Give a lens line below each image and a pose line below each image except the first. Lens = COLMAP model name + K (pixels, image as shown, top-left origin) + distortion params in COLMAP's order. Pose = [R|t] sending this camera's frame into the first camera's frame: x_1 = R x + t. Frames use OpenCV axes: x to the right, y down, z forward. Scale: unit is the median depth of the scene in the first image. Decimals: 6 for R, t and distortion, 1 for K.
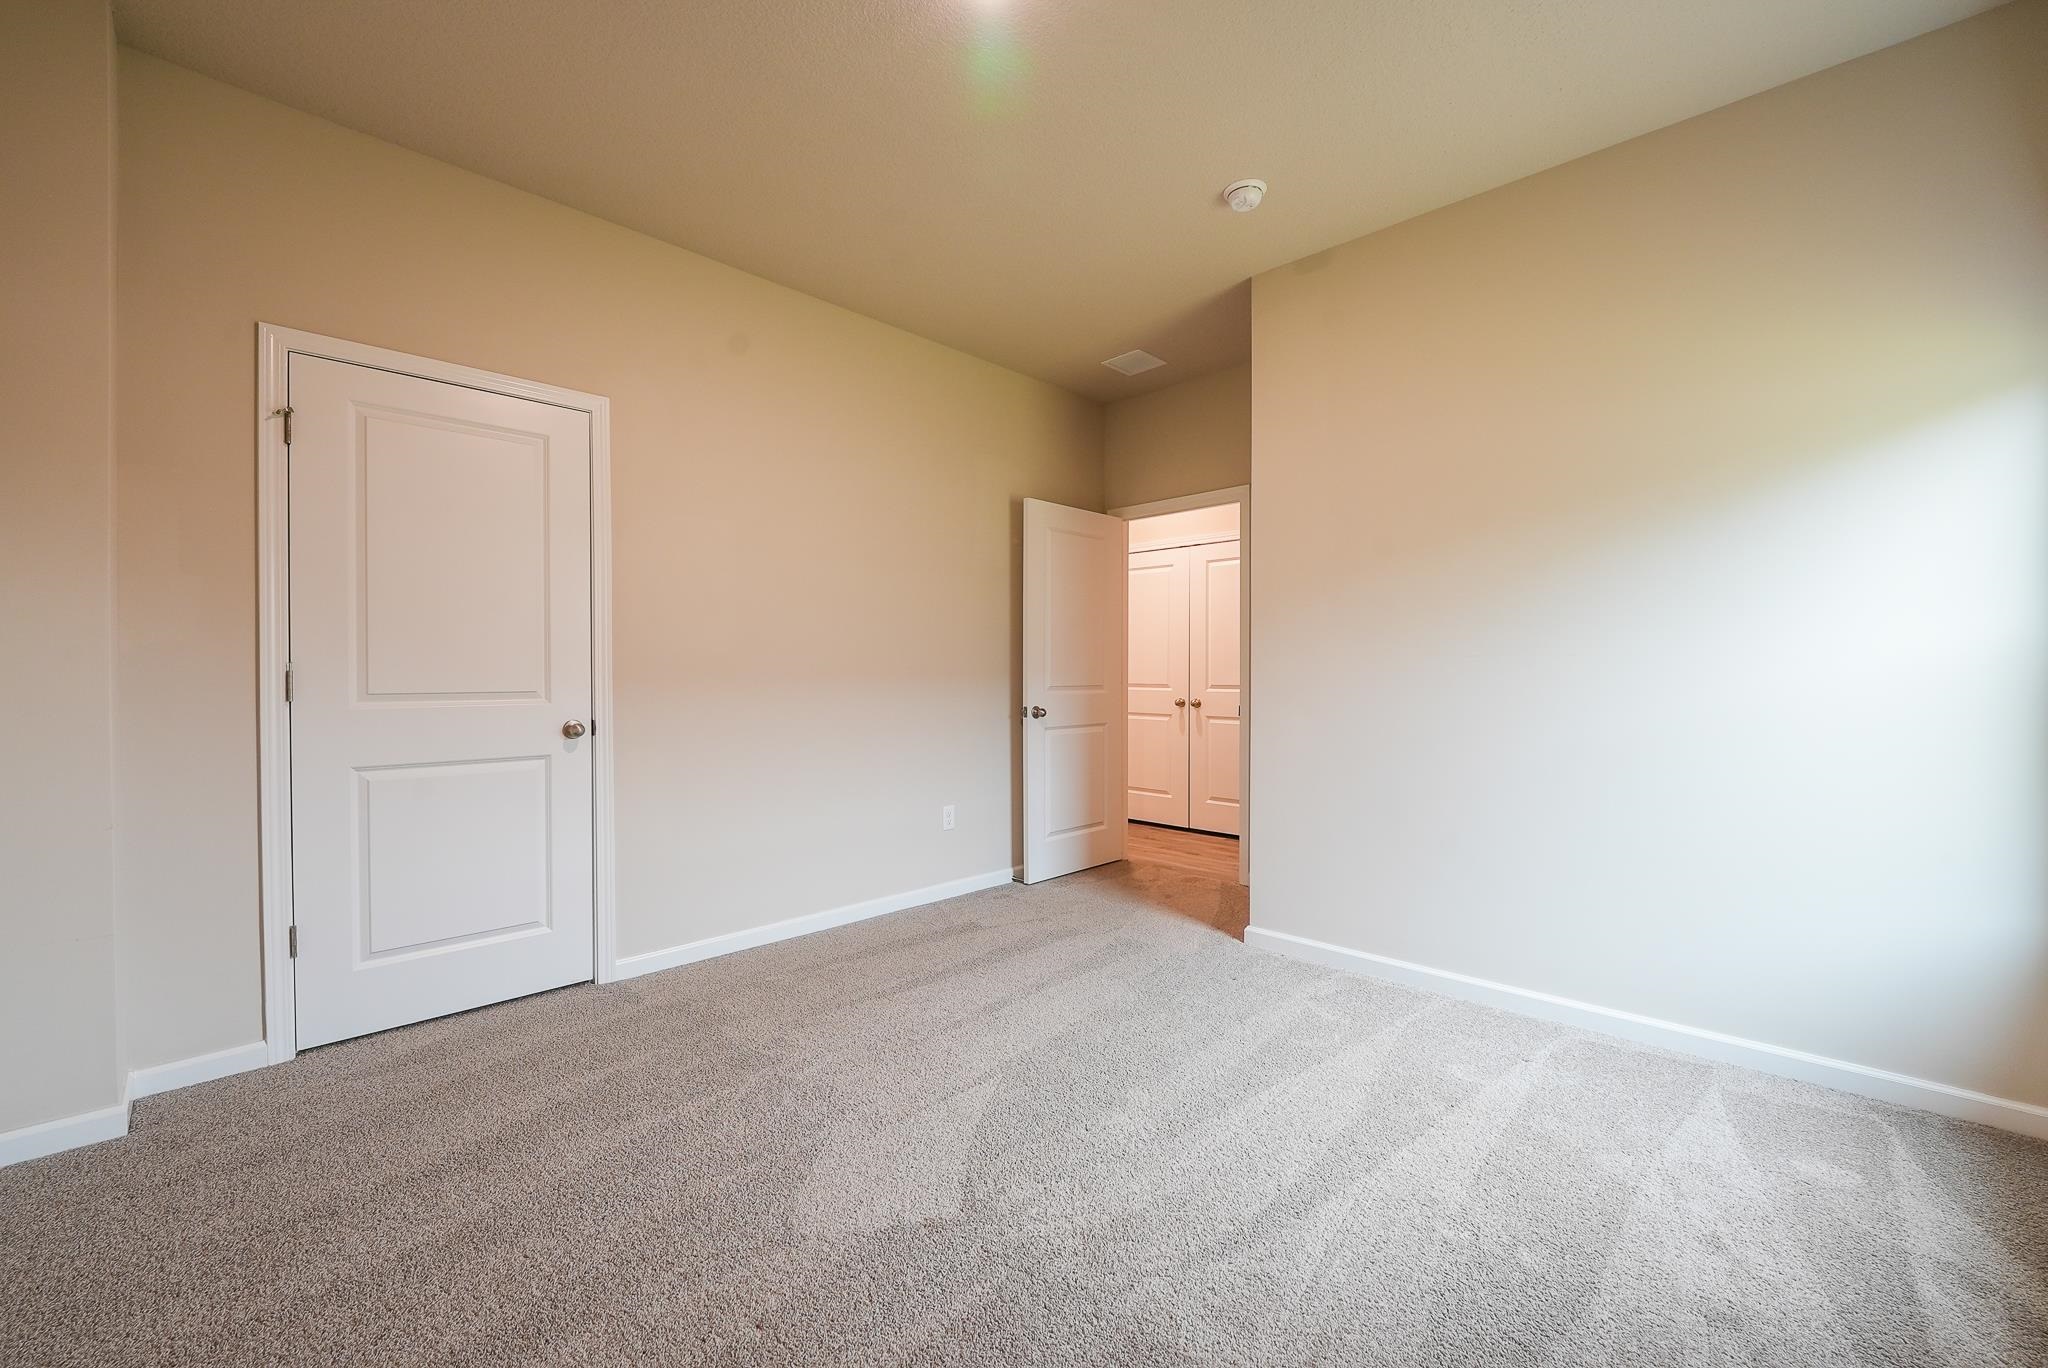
lens RADIAL K [[830.0, 0, 1034.8], [0, 830.0, 681.7], [0, 0, 1]] dist [-0.006527, -0.001230]
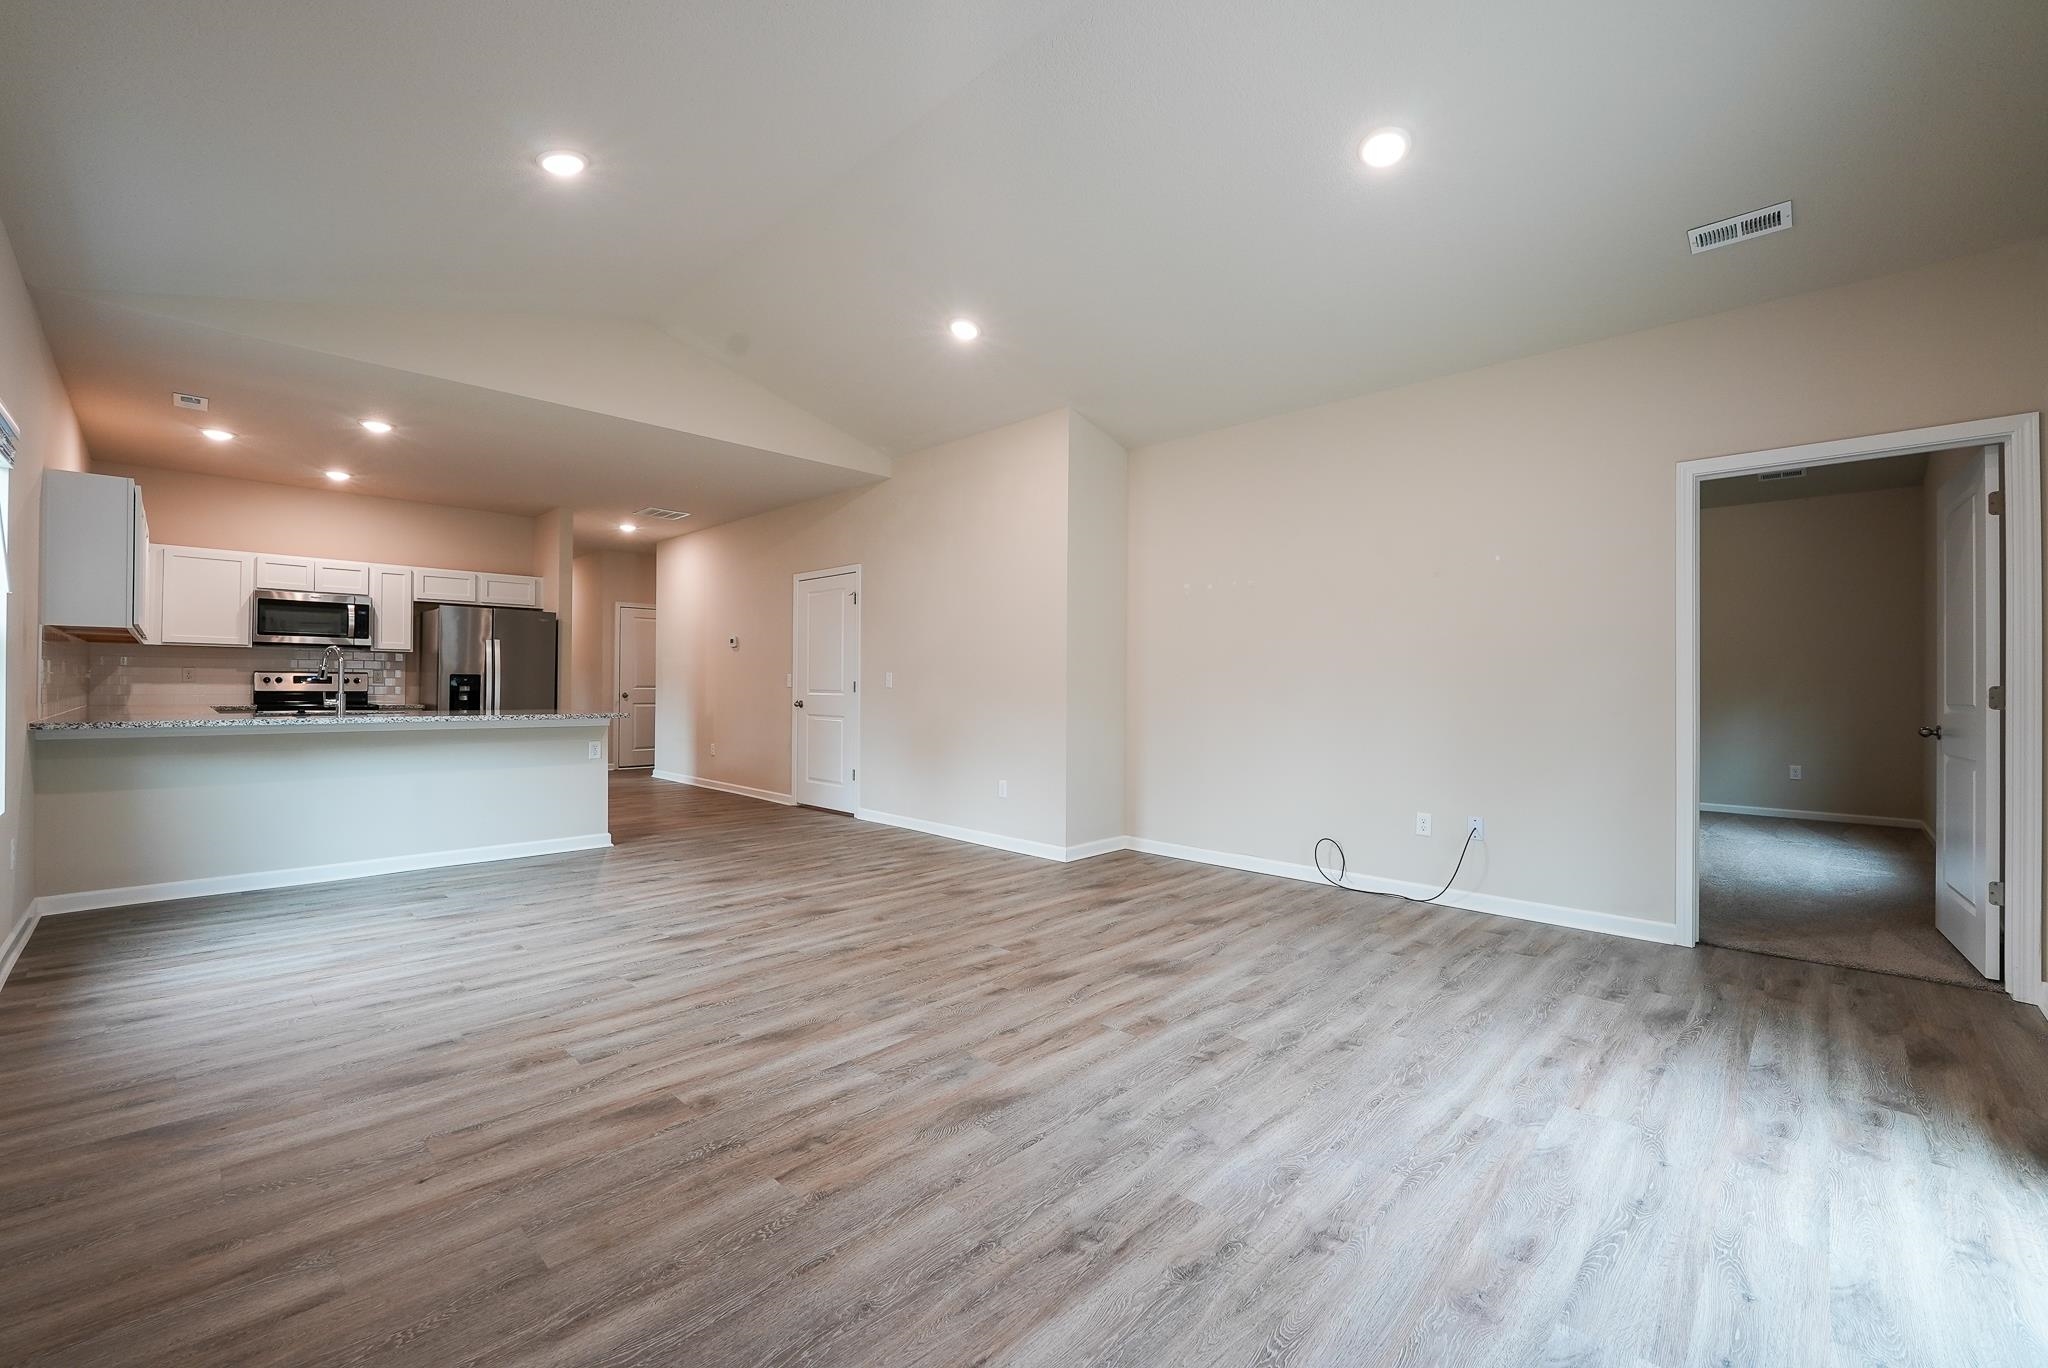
lens RADIAL K [[830.0, 0, 1020.5], [0, 830.0, 674.9], [0, 0, 1]] dist [-0.006527, -0.001230]
pose [[0.008134, -0.006425, -0.999946, 1.949593], [-0.012629, 0.999899, -0.006527, -0.025707], [0.999887, 0.012681, 0.008052, 1.554167]]
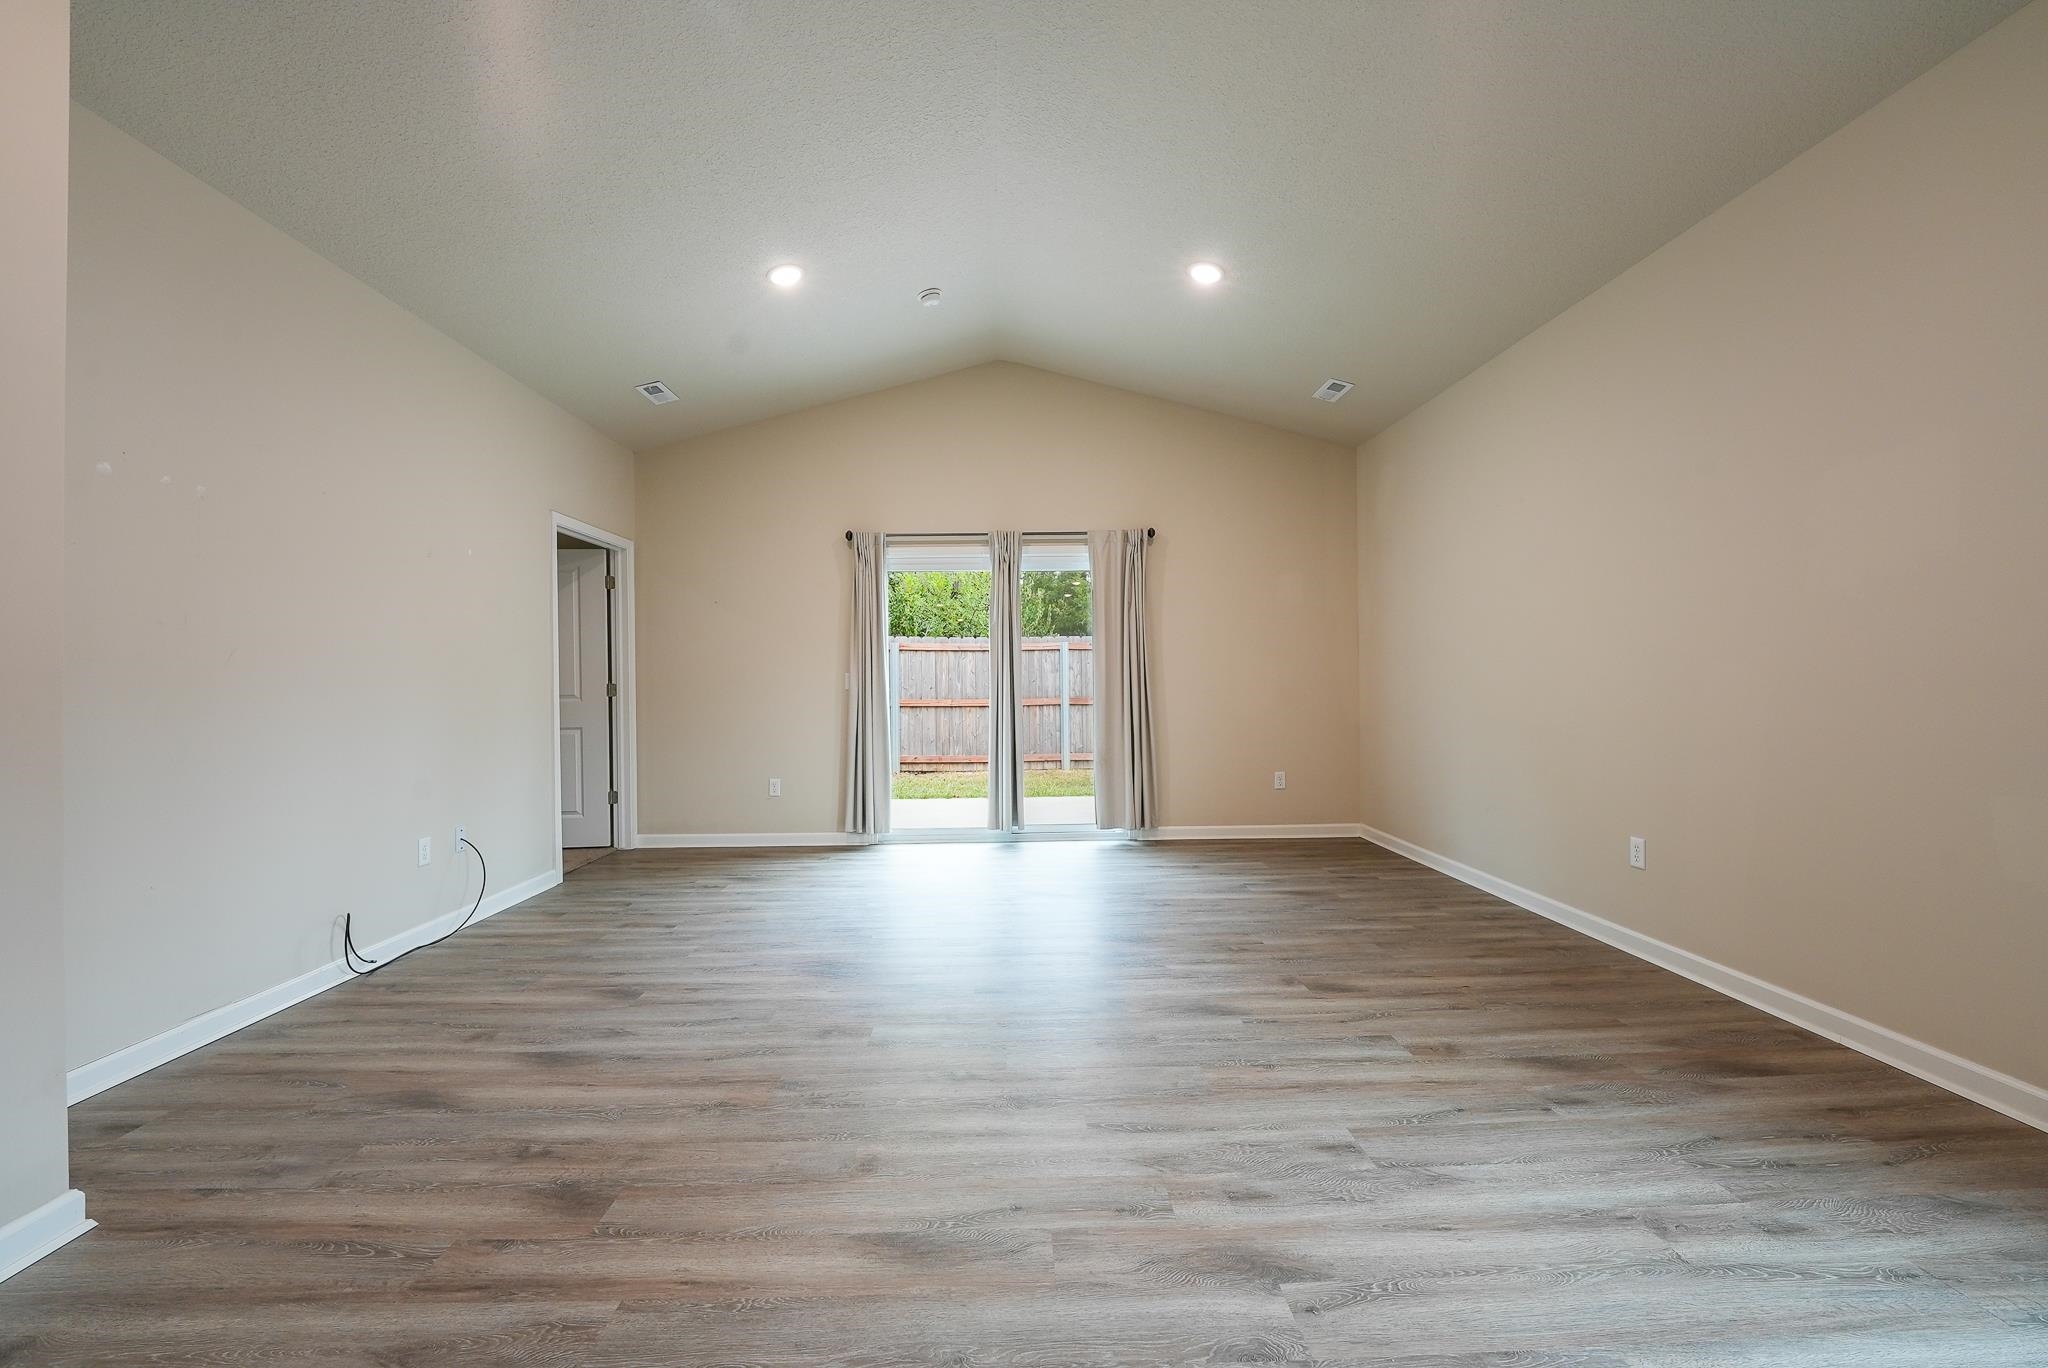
lens RADIAL K [[830.0, 0, 1027.4], [0, 830.0, 685.6], [0, 0, 1]] dist [-0.006527, -0.001230]
pose [[0.690944, -0.003925, 0.722898, 0.080542], [0.010000, 0.999941, -0.004129, -0.009107], [-0.722839, 0.010082, 0.690943, 0.734818]]
